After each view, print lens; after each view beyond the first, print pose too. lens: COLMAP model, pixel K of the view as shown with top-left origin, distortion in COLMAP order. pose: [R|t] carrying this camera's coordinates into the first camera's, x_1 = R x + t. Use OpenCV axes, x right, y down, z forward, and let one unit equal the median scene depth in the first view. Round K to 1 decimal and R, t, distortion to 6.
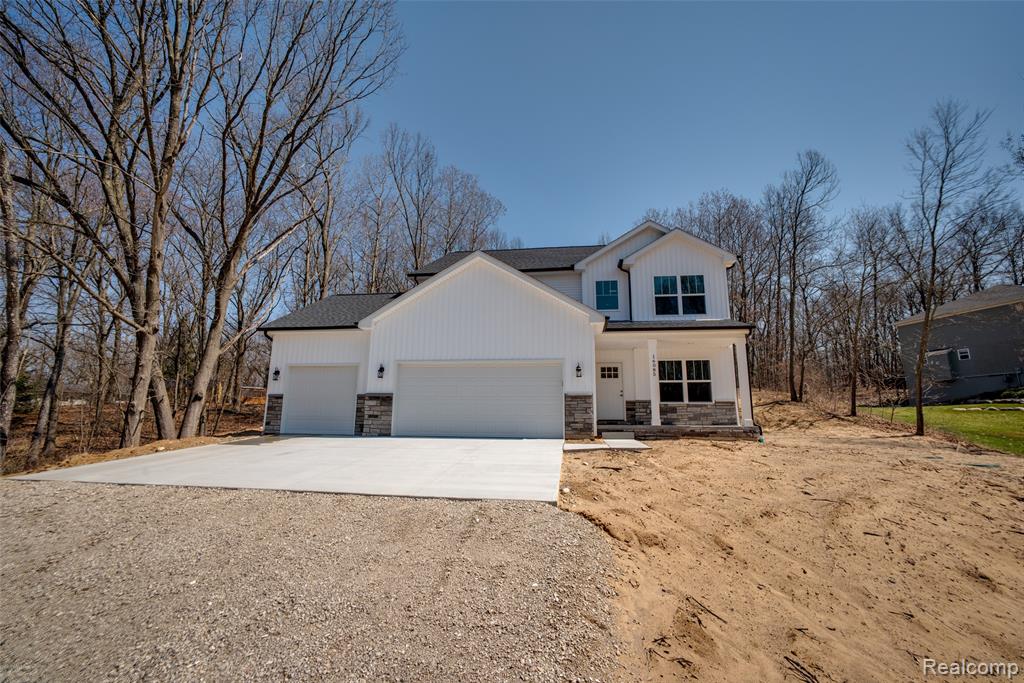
lens RADIAL K [[425.9, 0, 512.0], [0, 425.9, 341.5], [0, 0, 1]] dist [-0.006060, 0.000563]
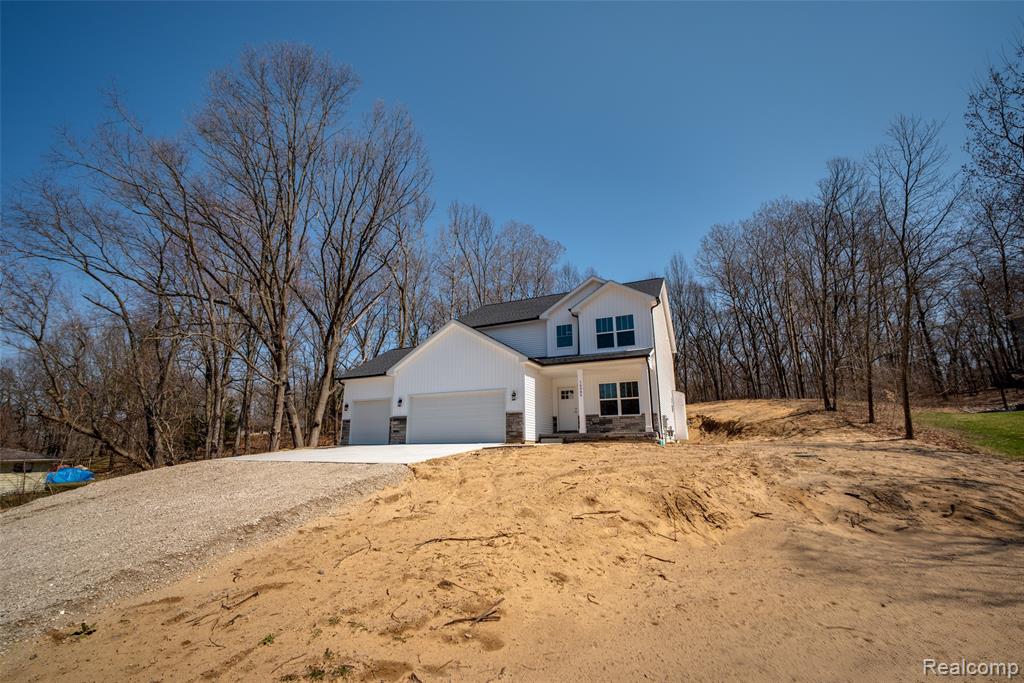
lens RADIAL K [[425.9, 0, 512.0], [0, 425.9, 341.5], [0, 0, 1]] dist [-0.006060, 0.000563]
pose [[0.958415, -0.084302, -0.272642, 0.466655], [0.069911, 0.995619, -0.062095, -0.022524], [0.276682, 0.040452, 0.960110, -0.344235]]
